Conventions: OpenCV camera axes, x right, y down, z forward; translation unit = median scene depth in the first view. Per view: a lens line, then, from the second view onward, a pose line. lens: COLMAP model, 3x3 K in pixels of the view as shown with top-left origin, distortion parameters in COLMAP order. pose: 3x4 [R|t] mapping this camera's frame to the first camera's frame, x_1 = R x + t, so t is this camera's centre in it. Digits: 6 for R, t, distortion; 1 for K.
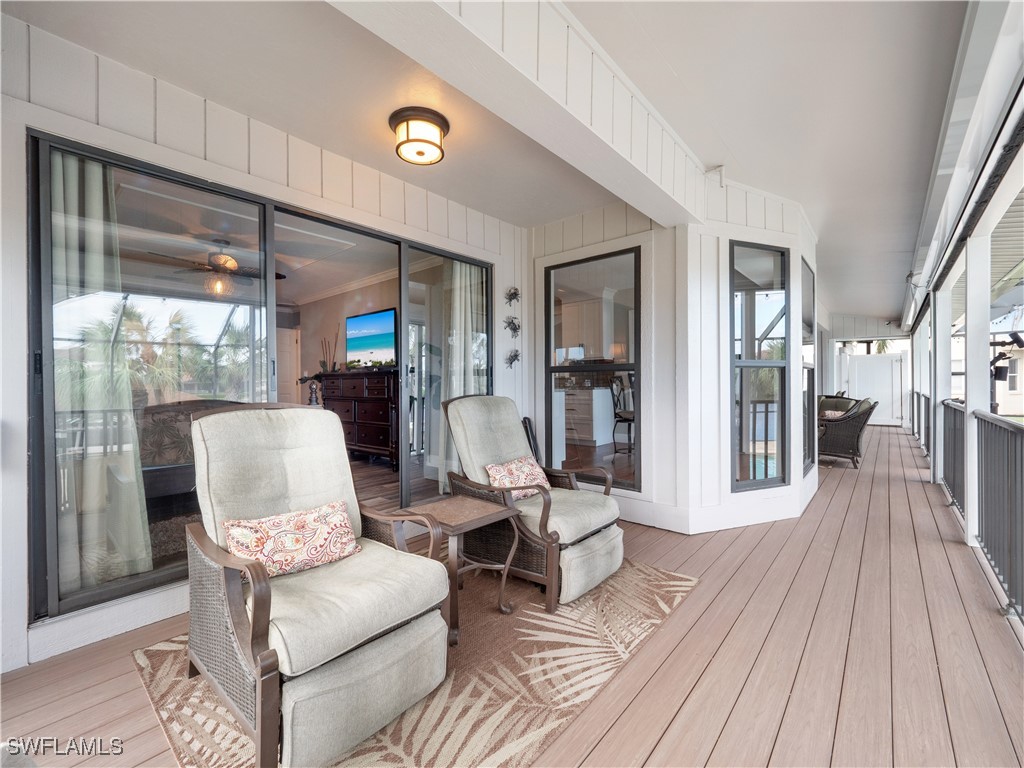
lens RADIAL K [[429.8, 0, 506.9], [0, 429.8, 378.5], [0, 0, 1]] dist [0.013392, -0.010515]
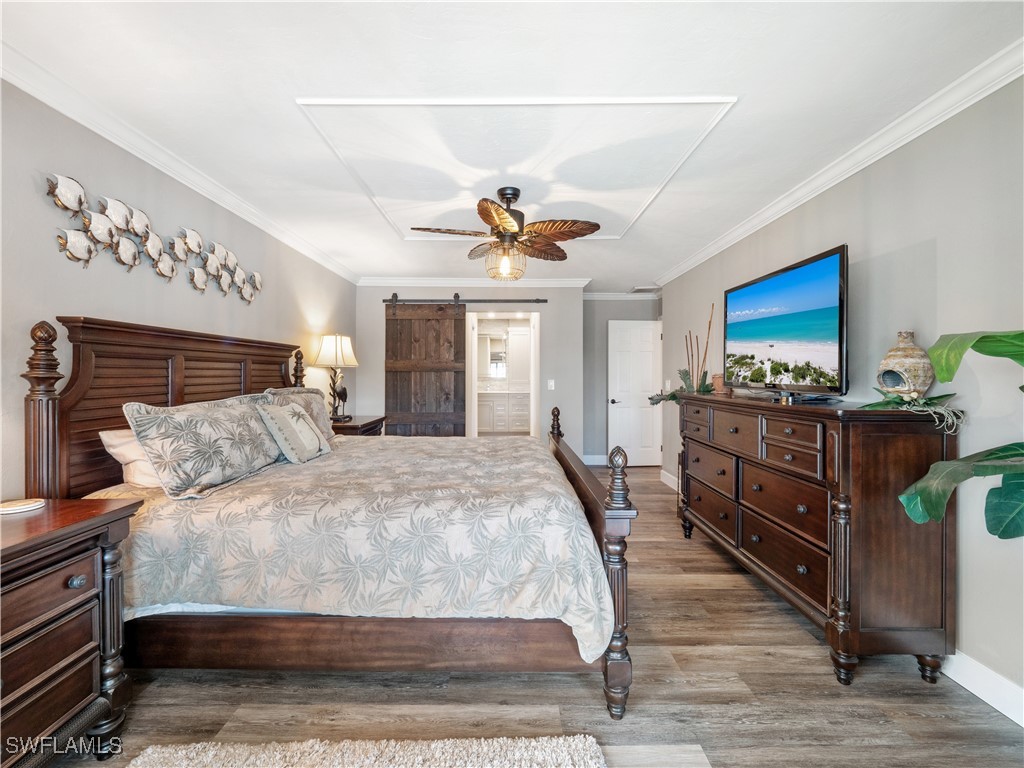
lens RADIAL K [[444.1, 0, 507.1], [0, 444.1, 374.7], [0, 0, 1]] dist [-0.001041, -0.000534]
pose [[0.669522, 0.006802, -0.742761, -0.161159], [0.000183, 0.999957, 0.009322, -0.049789], [0.742792, -0.006378, 0.669492, 0.491342]]
